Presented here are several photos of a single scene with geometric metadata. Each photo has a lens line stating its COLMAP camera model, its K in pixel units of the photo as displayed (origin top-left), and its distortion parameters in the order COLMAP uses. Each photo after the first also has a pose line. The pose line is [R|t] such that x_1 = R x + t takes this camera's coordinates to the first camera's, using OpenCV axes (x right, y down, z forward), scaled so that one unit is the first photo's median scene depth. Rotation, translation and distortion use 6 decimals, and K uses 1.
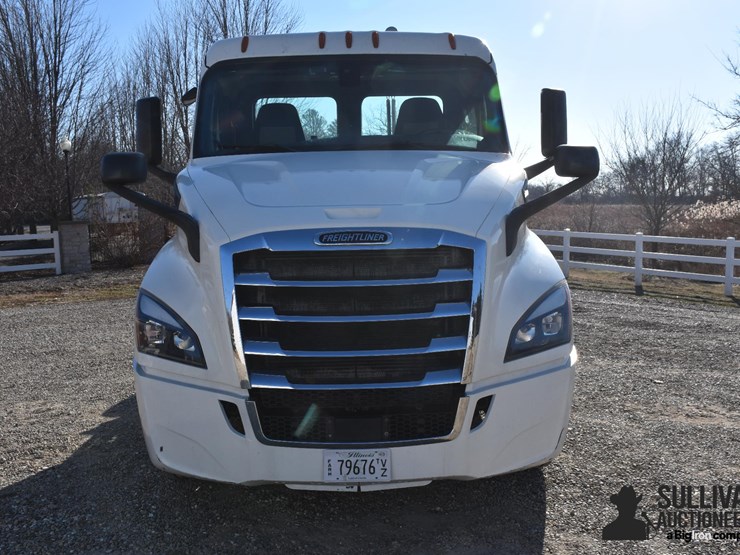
lens RADIAL K [[731.9, 0, 370.1], [0, 731.9, 281.2], [0, 0, 1]] dist [-0.047247, 0.000000]
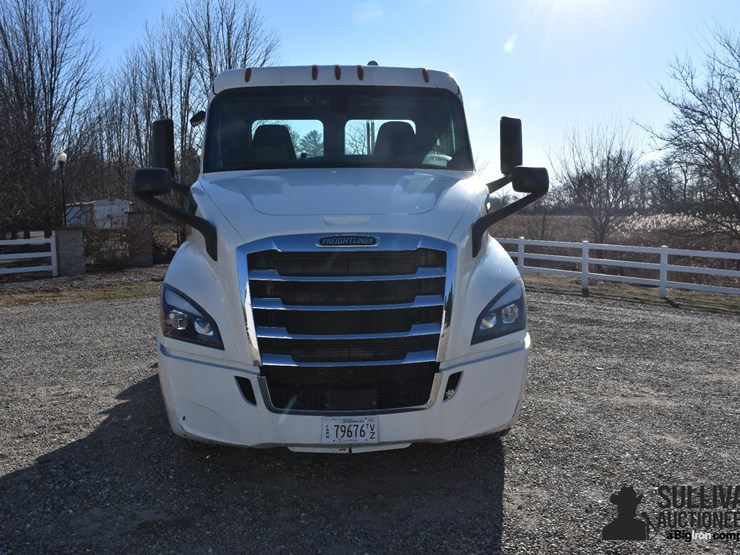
lens RADIAL K [[690.9, 0, 373.0], [0, 690.9, 279.7], [0, 0, 1]] dist [-0.088127, 0.000000]
pose [[0.998677, 0.003967, 0.051270, -0.027925], [-0.003512, 0.999954, -0.008963, 0.010245], [-0.051303, 0.008771, 0.998645, -0.099172]]
